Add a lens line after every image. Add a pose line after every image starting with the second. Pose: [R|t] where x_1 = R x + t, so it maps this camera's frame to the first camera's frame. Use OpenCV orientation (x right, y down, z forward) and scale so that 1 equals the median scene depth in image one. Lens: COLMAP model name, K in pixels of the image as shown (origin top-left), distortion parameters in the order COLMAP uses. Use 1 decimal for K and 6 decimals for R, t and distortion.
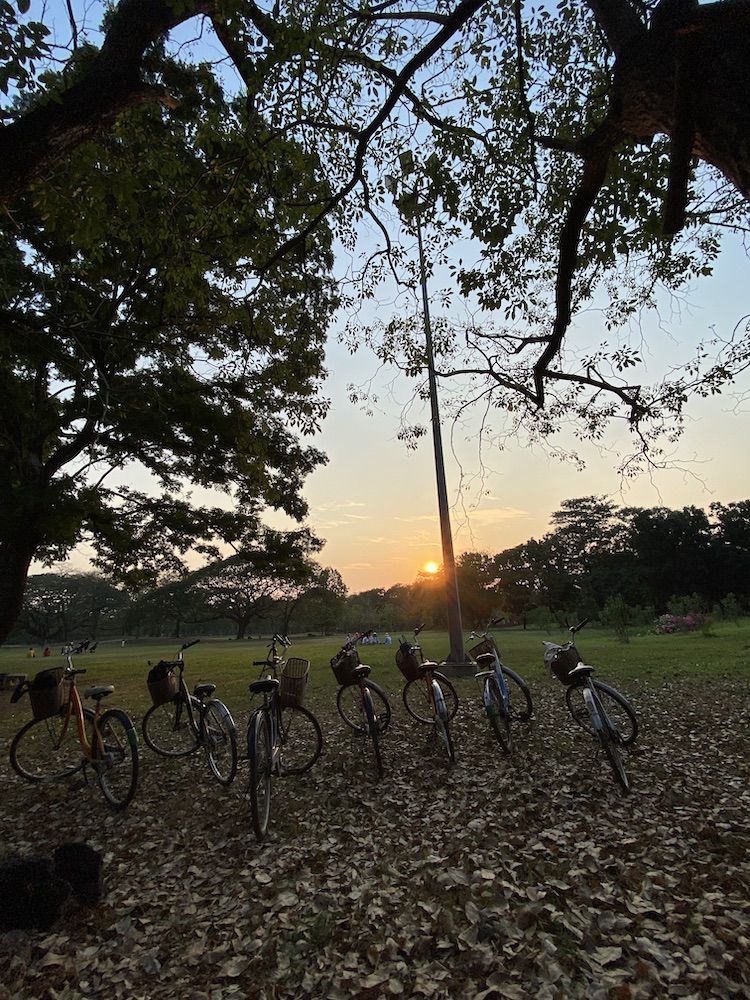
lens RADIAL K [[399.2, 0, 379.1], [0, 399.2, 497.8], [0, 0, 1]] dist [0.085071, -0.000013]
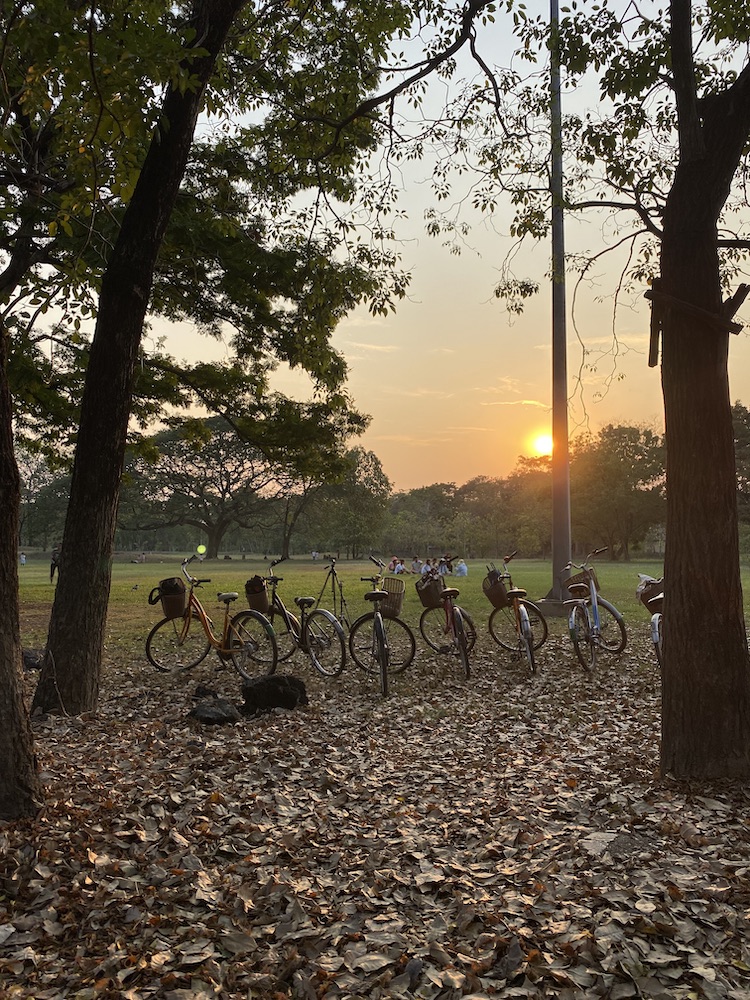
lens RADIAL K [[757.6, 0, 375.0], [0, 757.6, 500.0], [0, 0, 1]] dist [0.091706, -0.003028]
pose [[0.995293, 0.030030, -0.092141, -0.014264], [-0.006514, 0.969358, 0.245566, -0.063357], [0.096692, -0.243809, 0.964991, -0.189428]]
